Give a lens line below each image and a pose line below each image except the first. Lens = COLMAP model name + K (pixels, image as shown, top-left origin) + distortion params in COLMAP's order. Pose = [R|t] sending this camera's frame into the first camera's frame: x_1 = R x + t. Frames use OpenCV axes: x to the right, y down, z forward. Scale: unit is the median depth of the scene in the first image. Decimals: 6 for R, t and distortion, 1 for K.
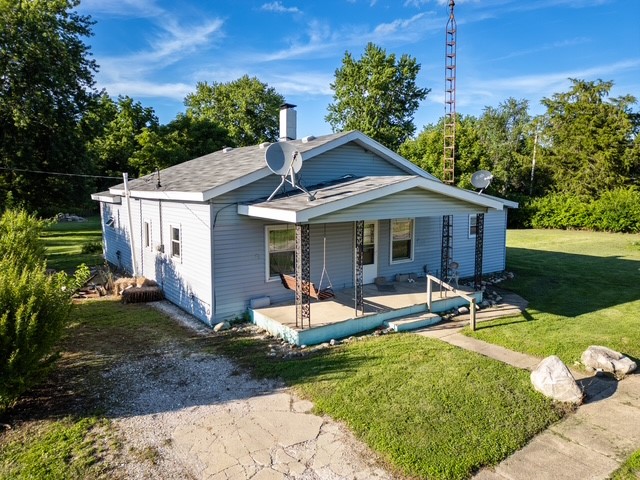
lens RADIAL K [[451.2, 0, 320.0], [0, 451.2, 240.0], [0, 0, 1]] dist [0.082767, -0.091135]
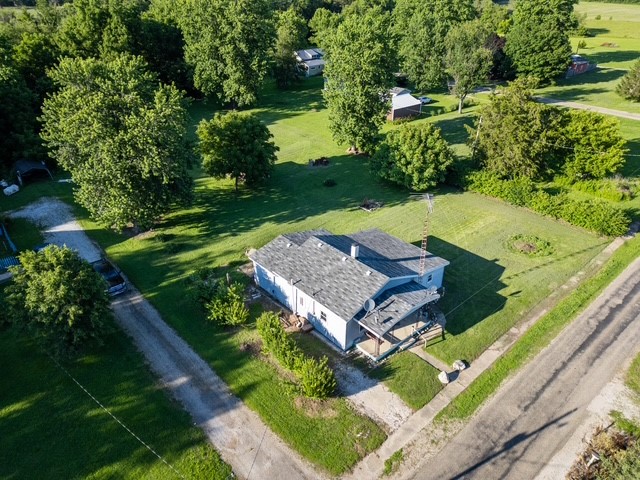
lens RADIAL K [[451.2, 0, 320.0], [0, 451.2, 240.0], [0, 0, 1]] dist [0.082767, -0.091135]
pose [[0.995436, -0.049409, 0.081640, -0.633726], [0.013779, 0.920976, 0.389376, -1.765284], [-0.094427, -0.386474, 0.917454, -1.589306]]
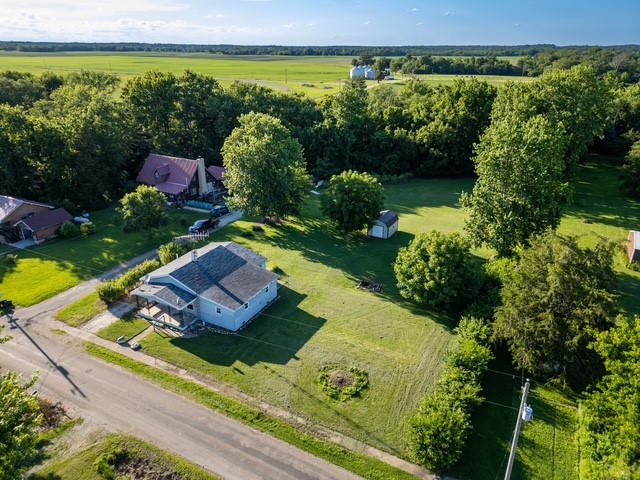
lens RADIAL K [[451.2, 0, 320.0], [0, 451.2, 240.0], [0, 0, 1]] dist [0.082767, -0.091135]
pose [[0.440885, 0.349885, -0.826560, 4.427351], [-0.115170, 0.935333, 0.334497, -2.302542], [0.890144, -0.052280, 0.452671, 0.480240]]
